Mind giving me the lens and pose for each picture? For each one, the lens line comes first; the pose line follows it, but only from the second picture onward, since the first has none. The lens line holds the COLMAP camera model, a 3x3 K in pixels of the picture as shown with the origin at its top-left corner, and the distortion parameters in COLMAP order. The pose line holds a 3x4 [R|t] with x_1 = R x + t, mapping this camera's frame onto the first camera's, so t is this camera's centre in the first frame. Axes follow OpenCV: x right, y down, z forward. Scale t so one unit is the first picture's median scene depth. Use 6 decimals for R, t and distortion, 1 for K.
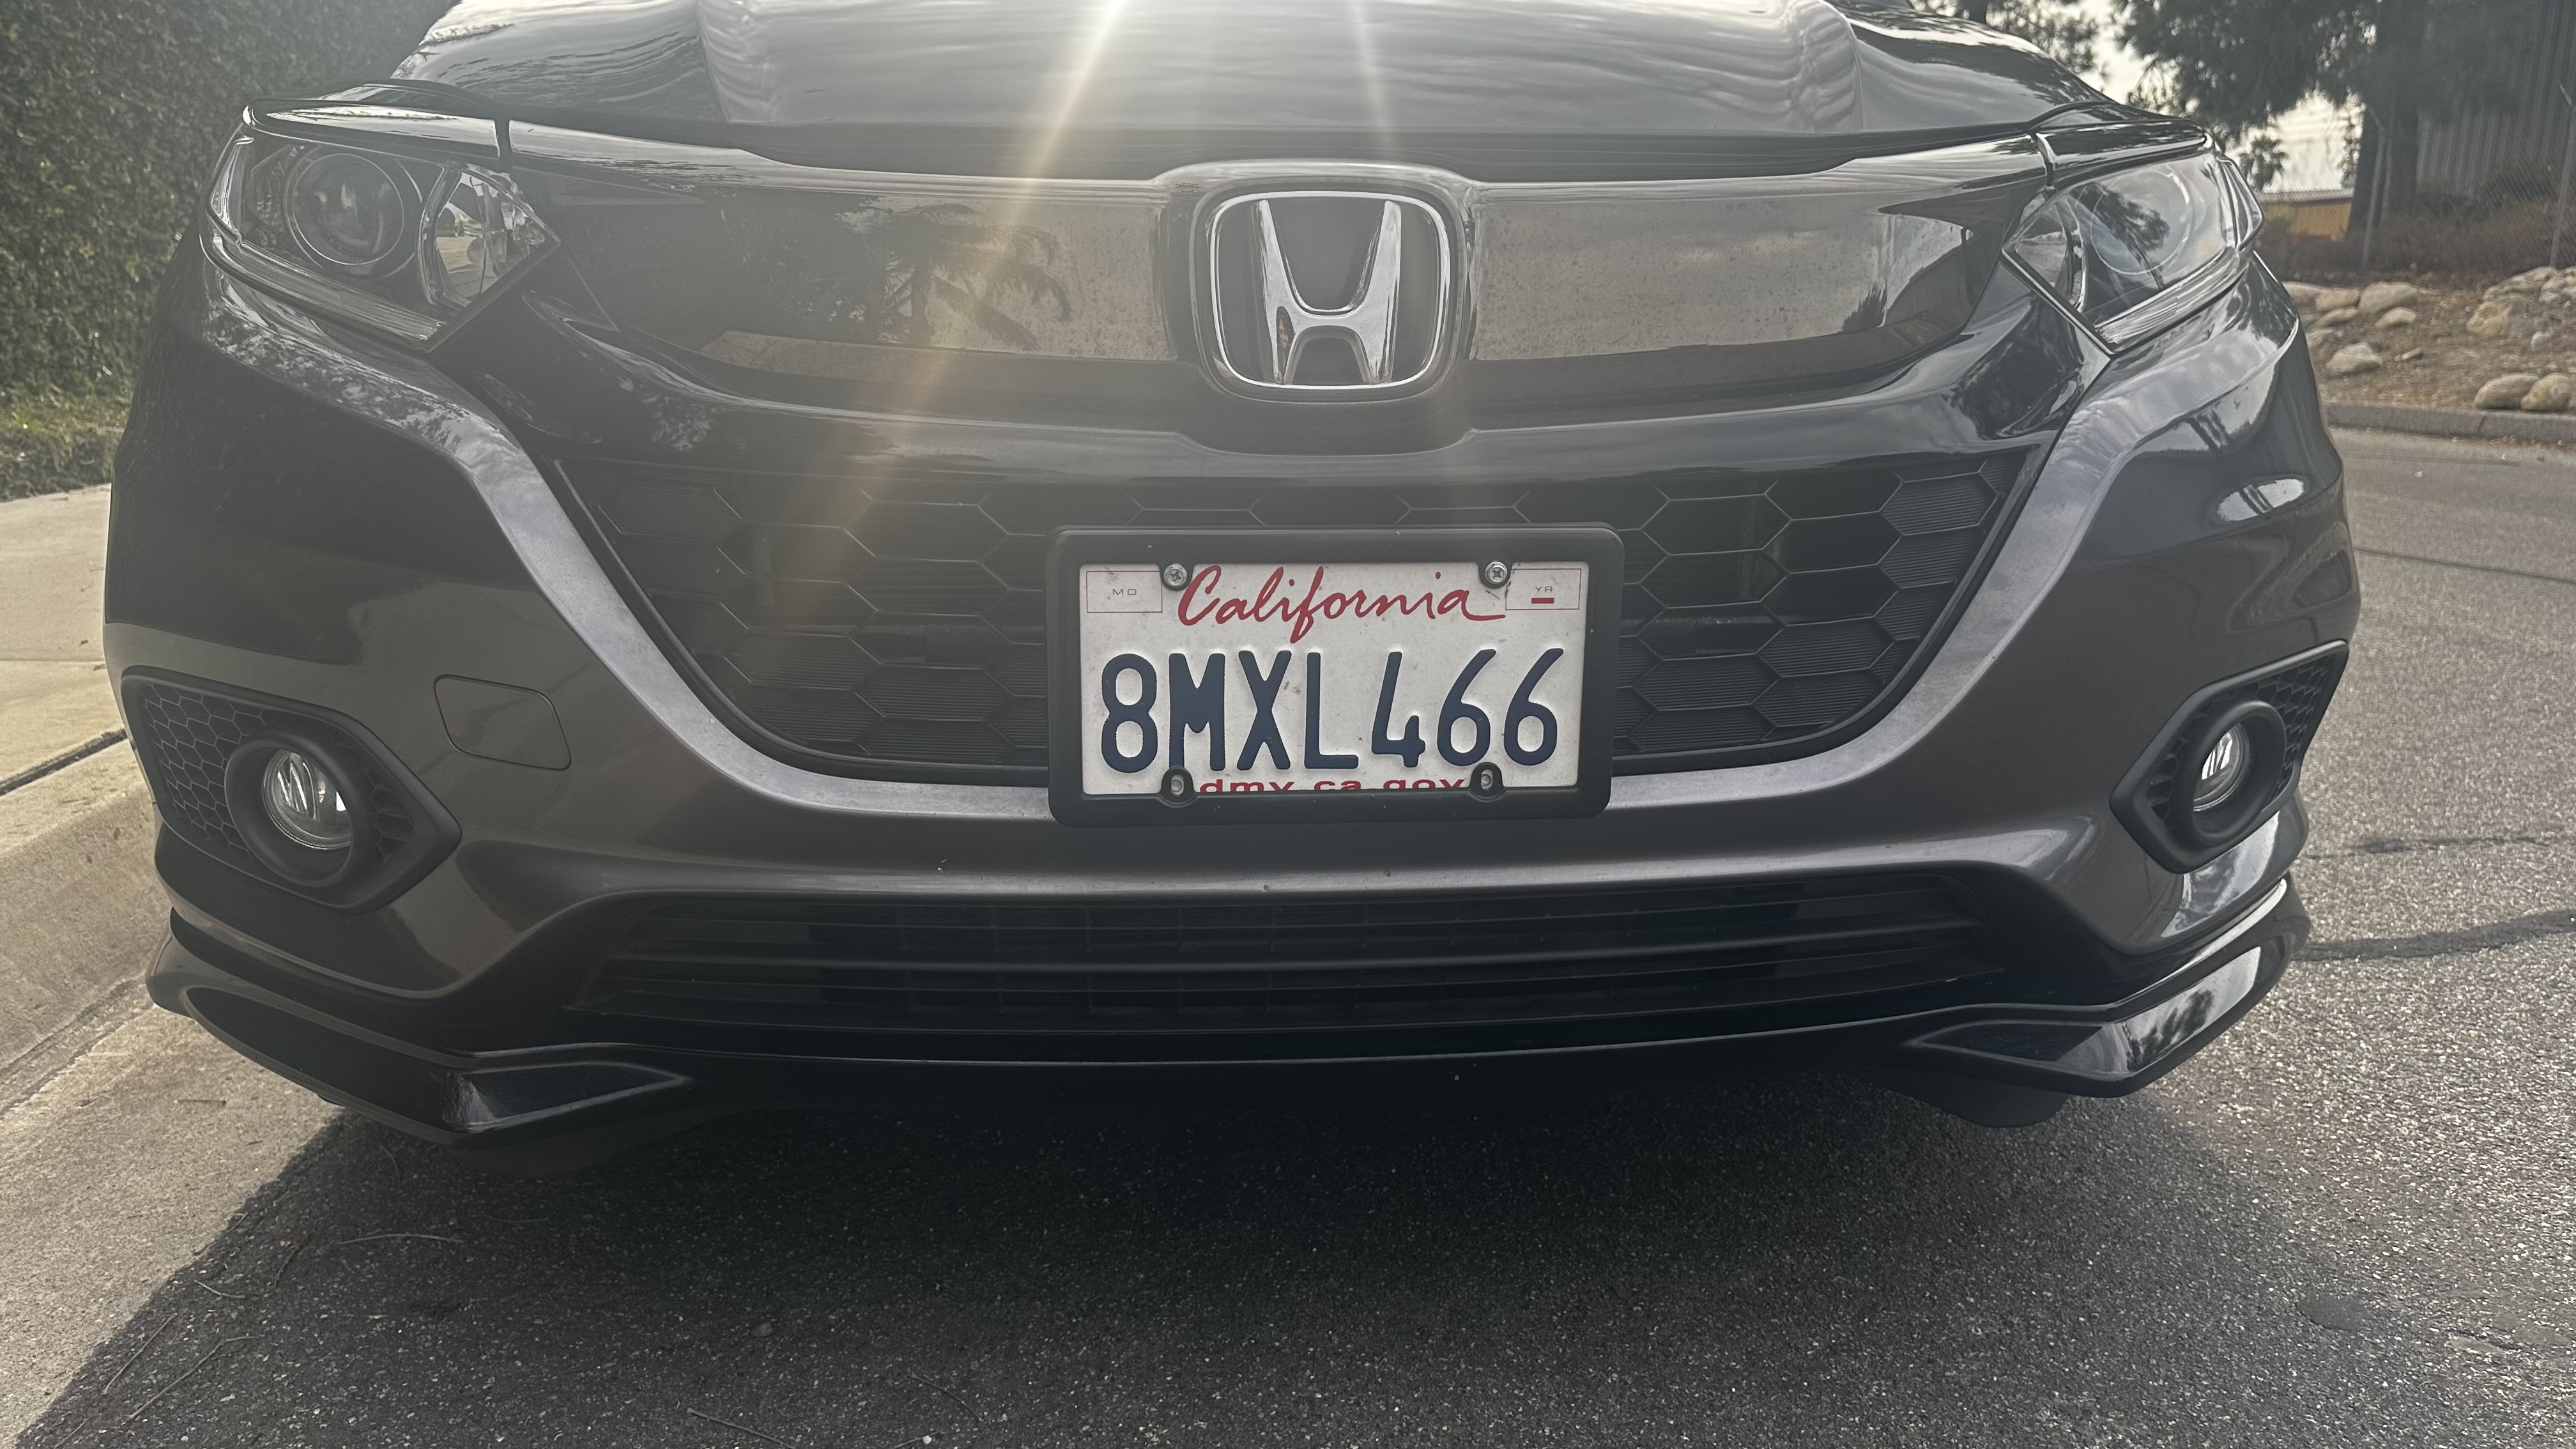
lens RADIAL K [[1849.2, 0, 1258.6], [0, 1849.2, 710.0], [0, 0, 1]] dist [0.025715, -0.034749]
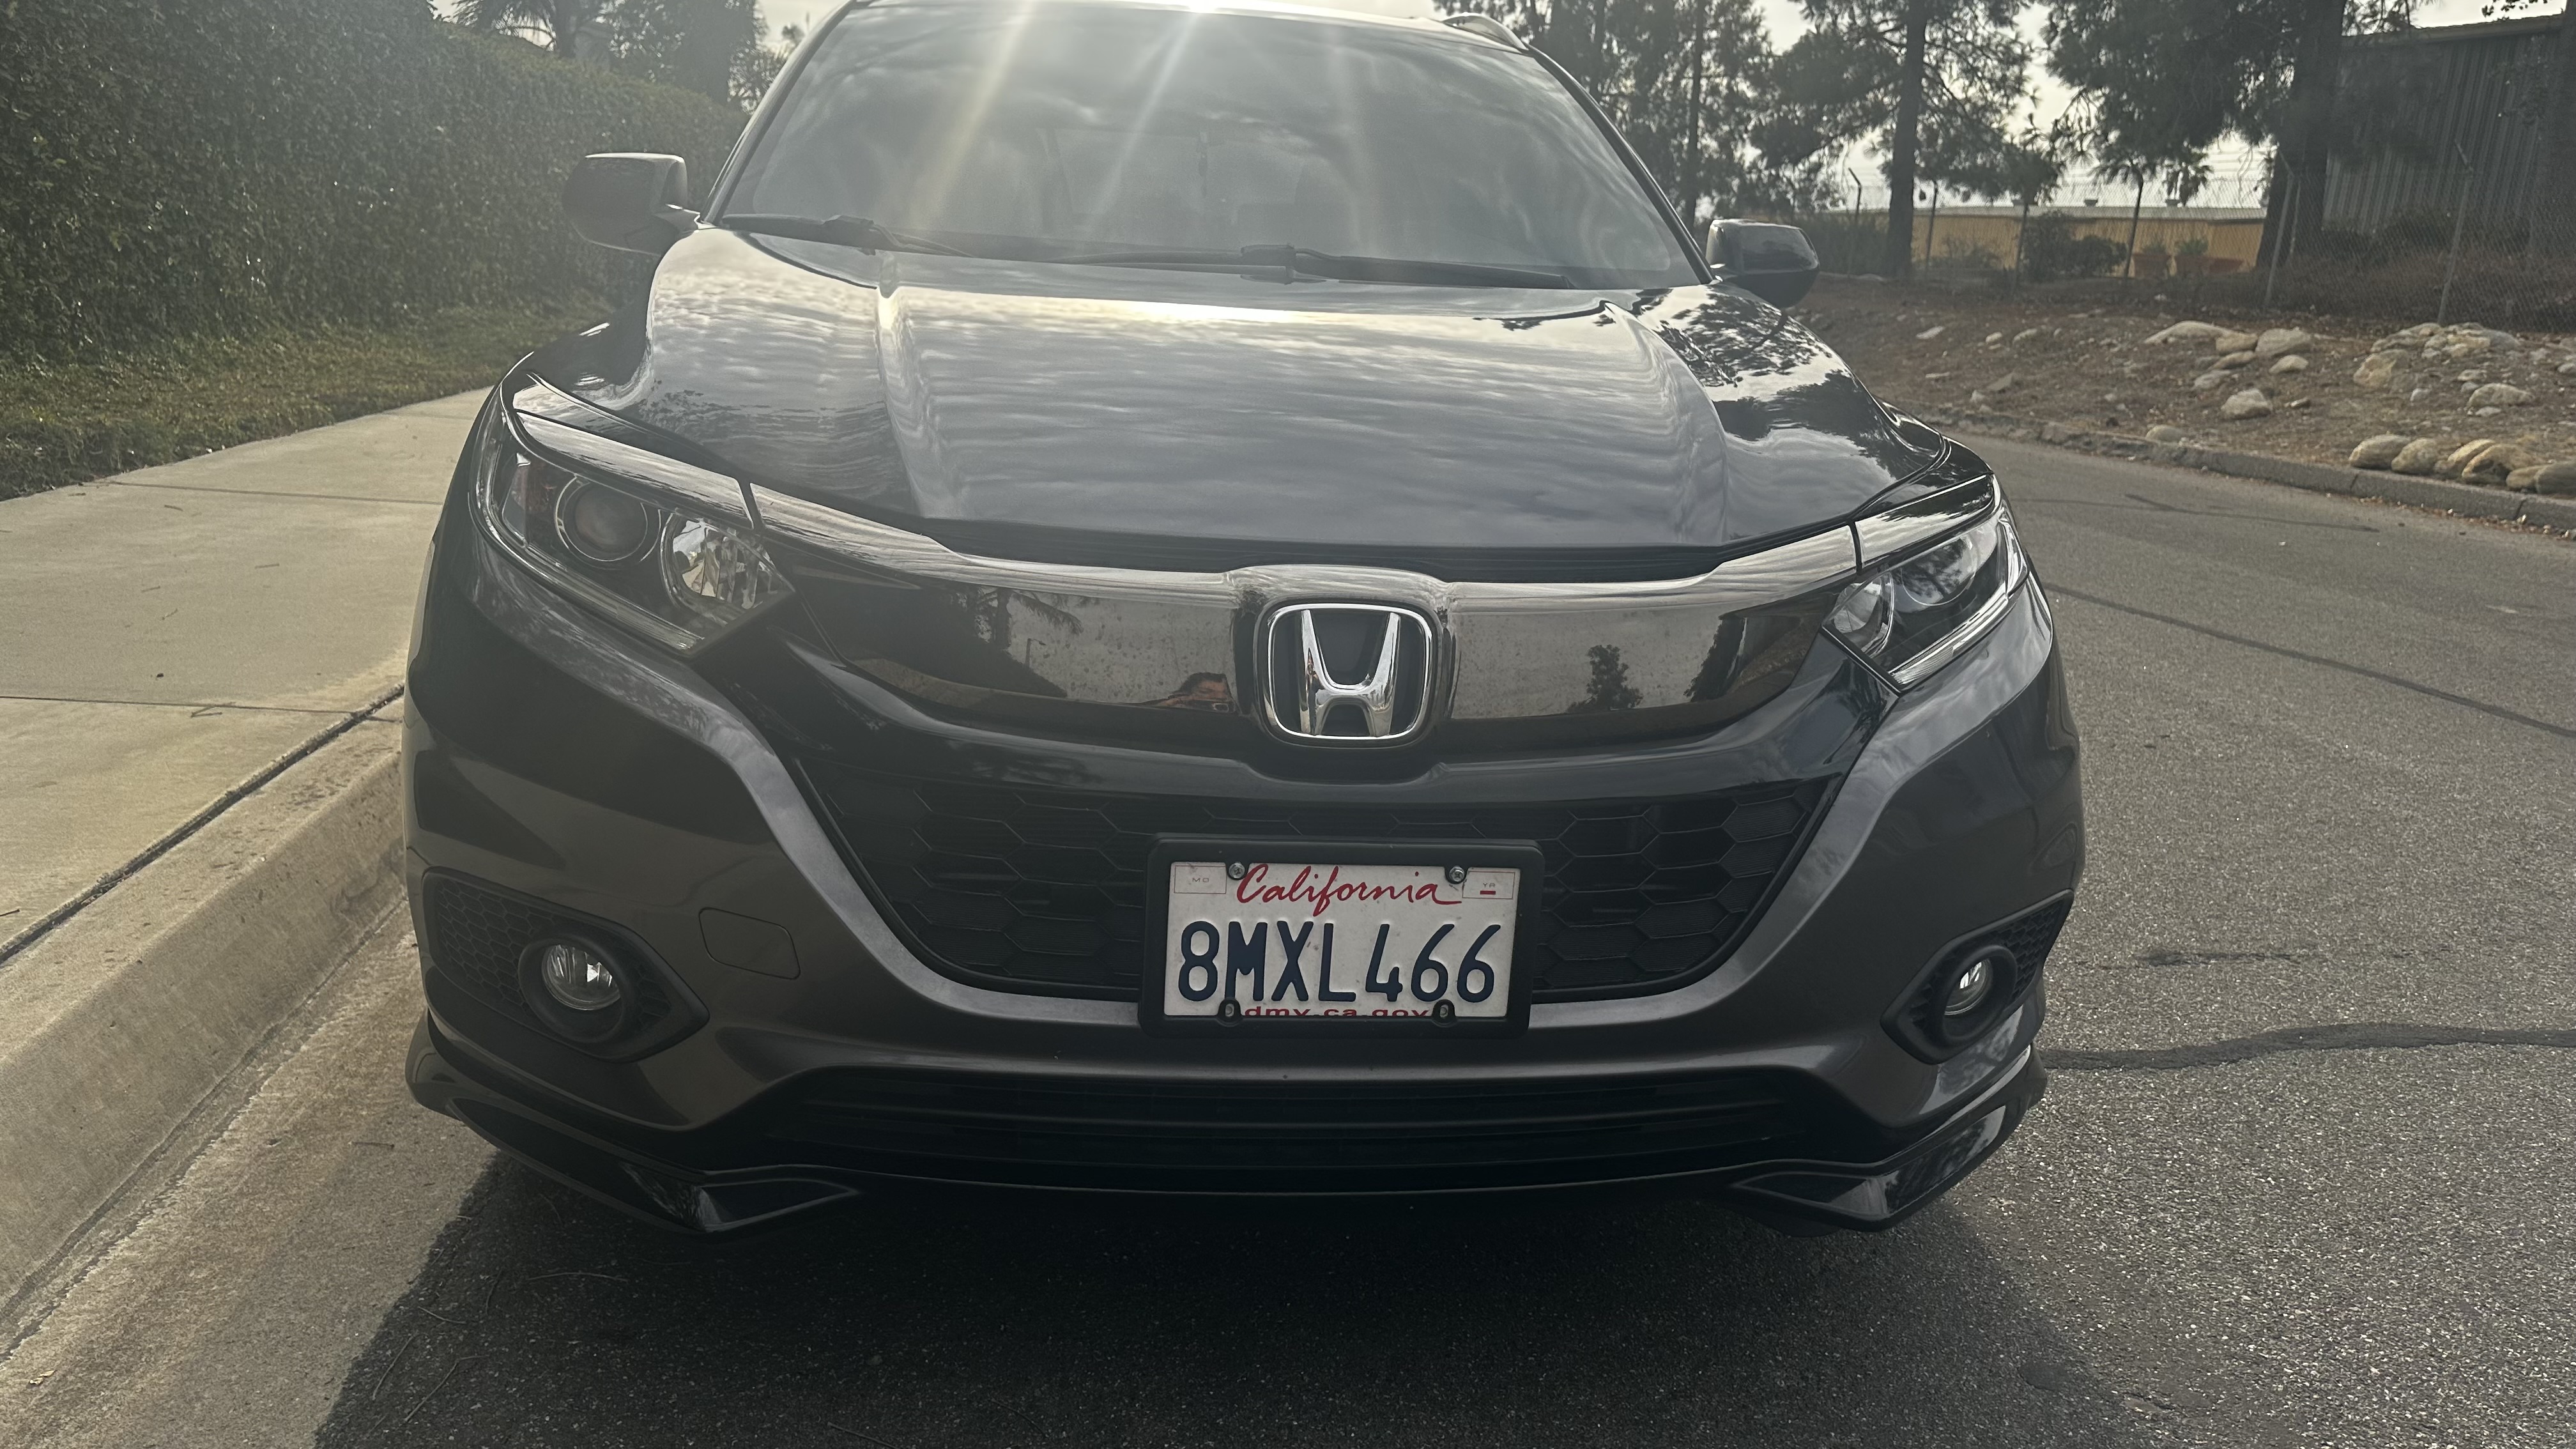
lens RADIAL K [[1827.4, 0, 1264.3], [0, 1827.4, 711.2], [0, 0, 1]] dist [0.038776, -0.047840]
pose [[0.998171, 0.041142, 0.044287, -0.087442], [-0.041997, 0.998945, 0.018568, -0.213509], [-0.043477, -0.020394, 0.998846, -0.403463]]
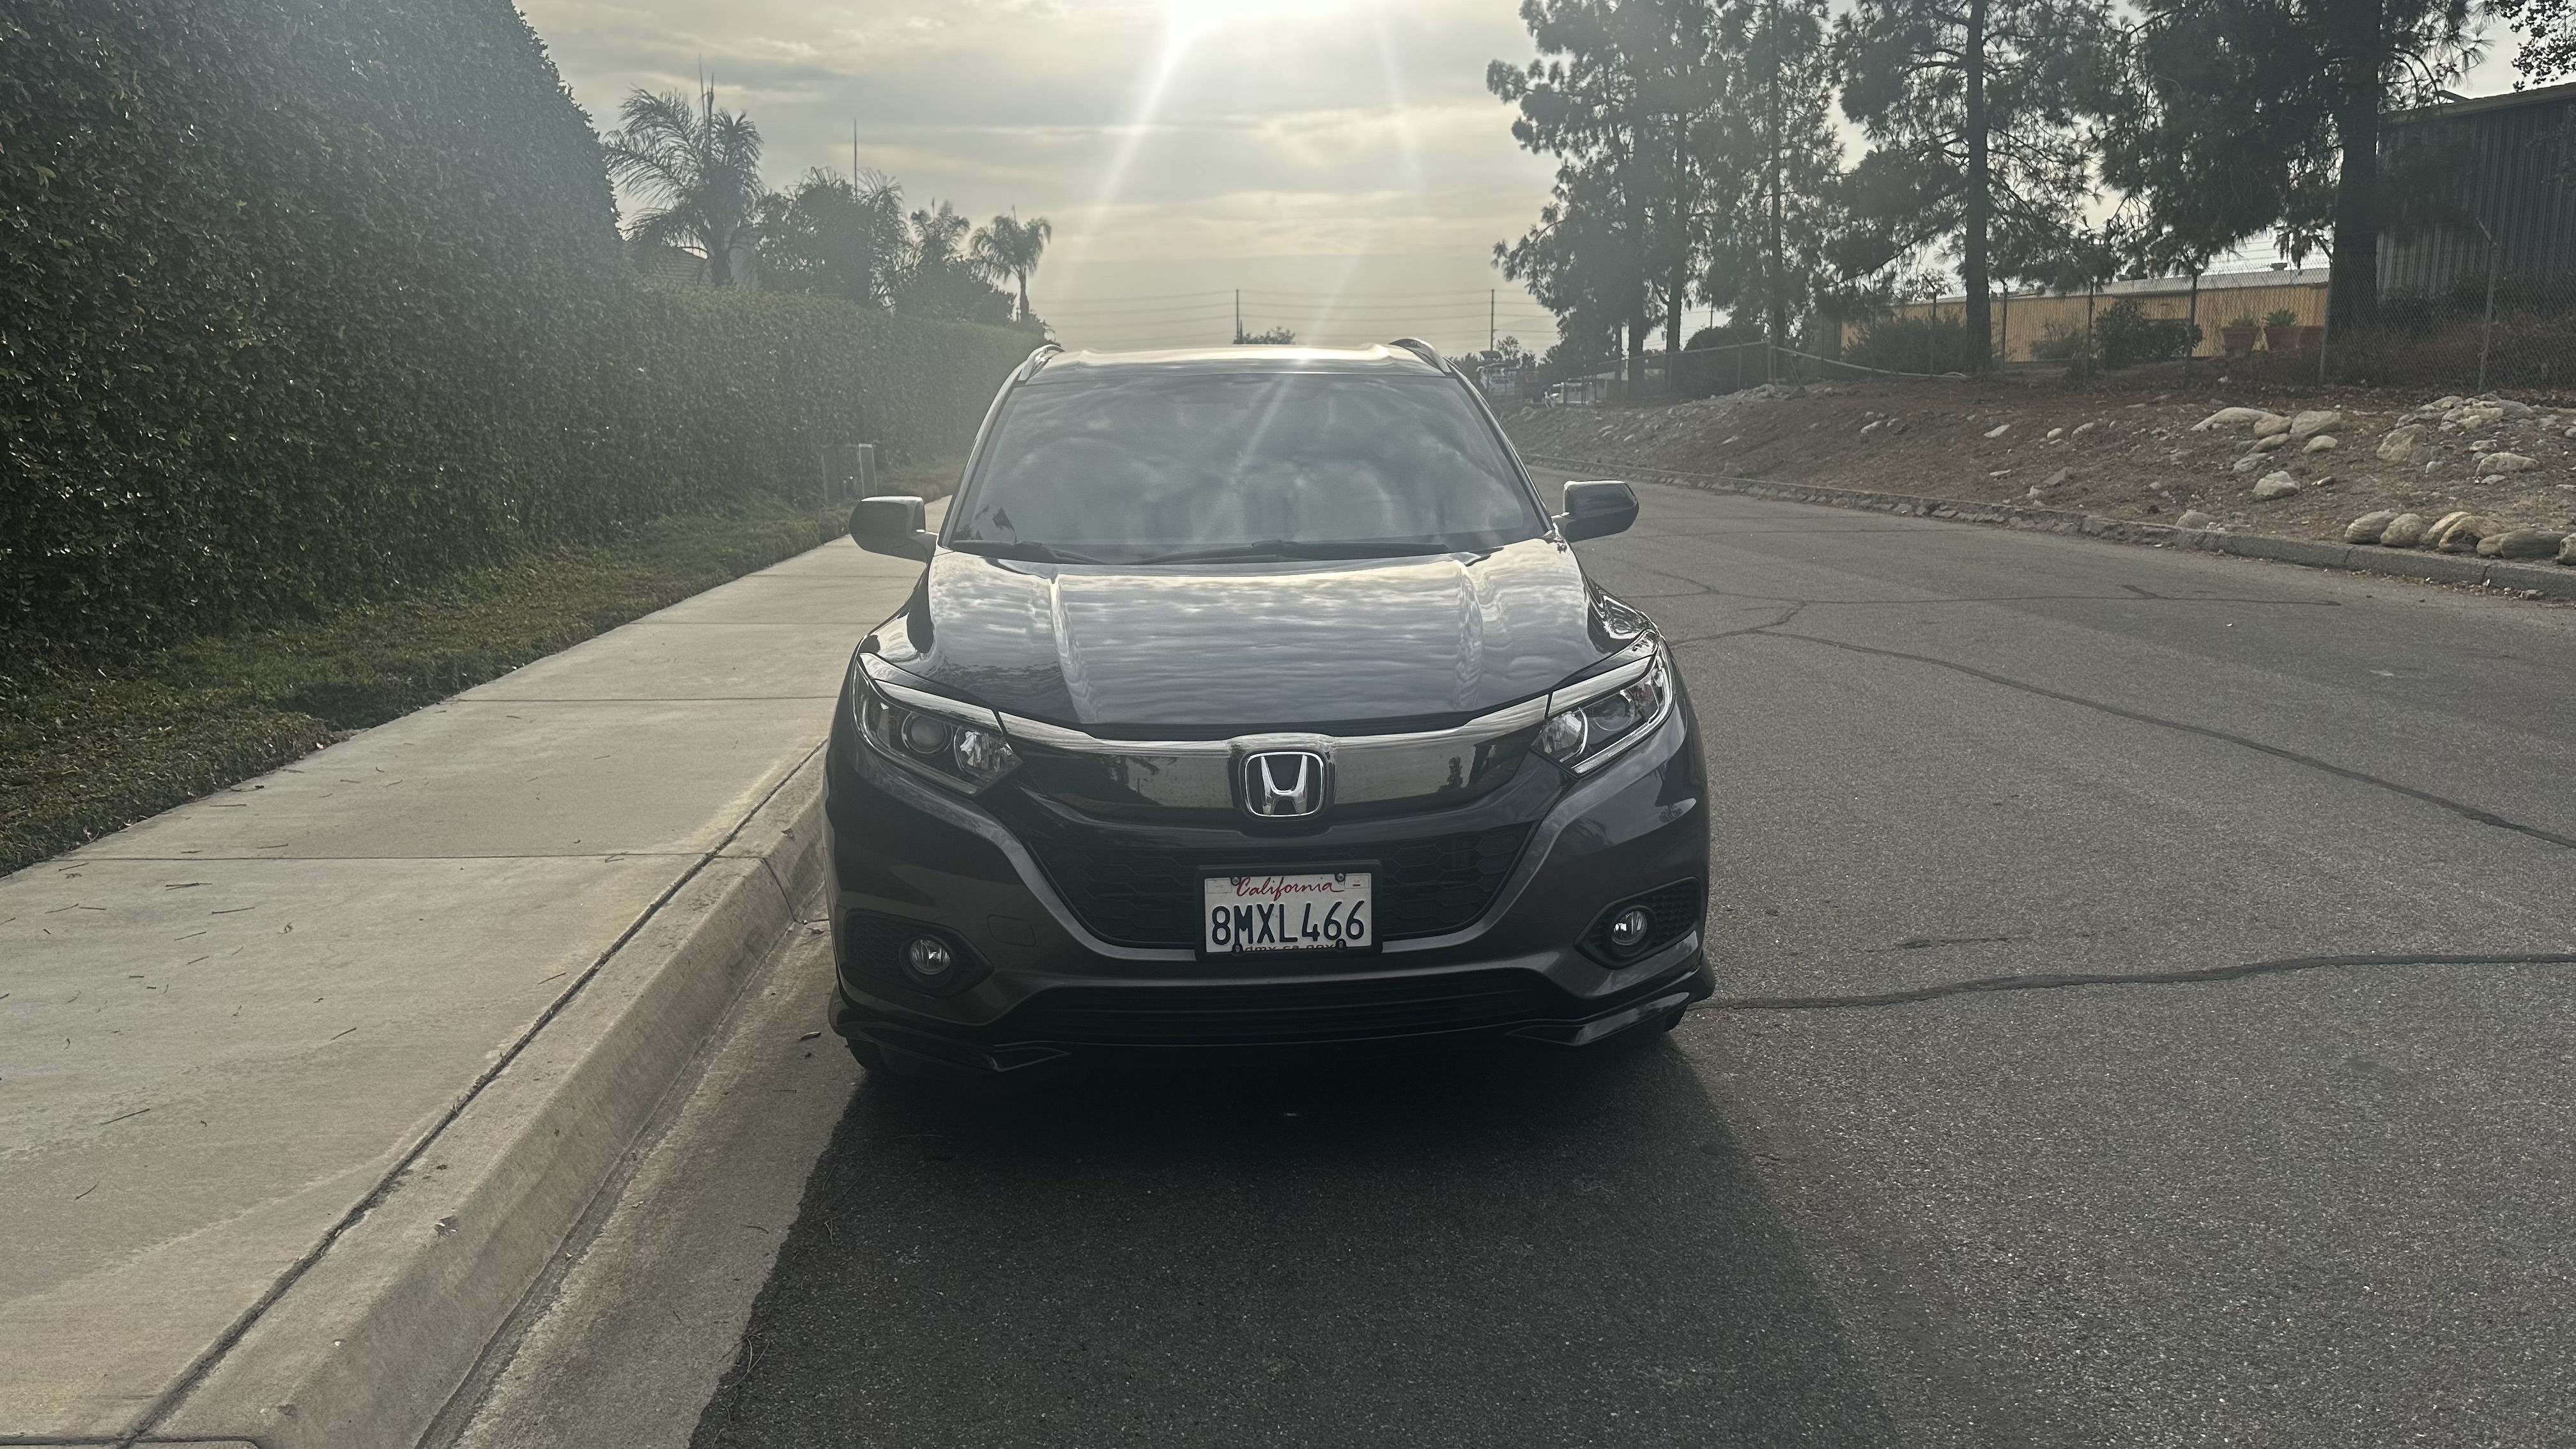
lens RADIAL K [[1774.8, 0, 1295.2], [0, 1774.8, 709.9], [0, 0, 1]] dist [0.045759, -0.041855]
pose [[0.999683, -0.020558, -0.014558, 0.098076], [0.019824, 0.998609, -0.048855, -0.200330], [0.015542, 0.048551, 0.998700, -1.869354]]
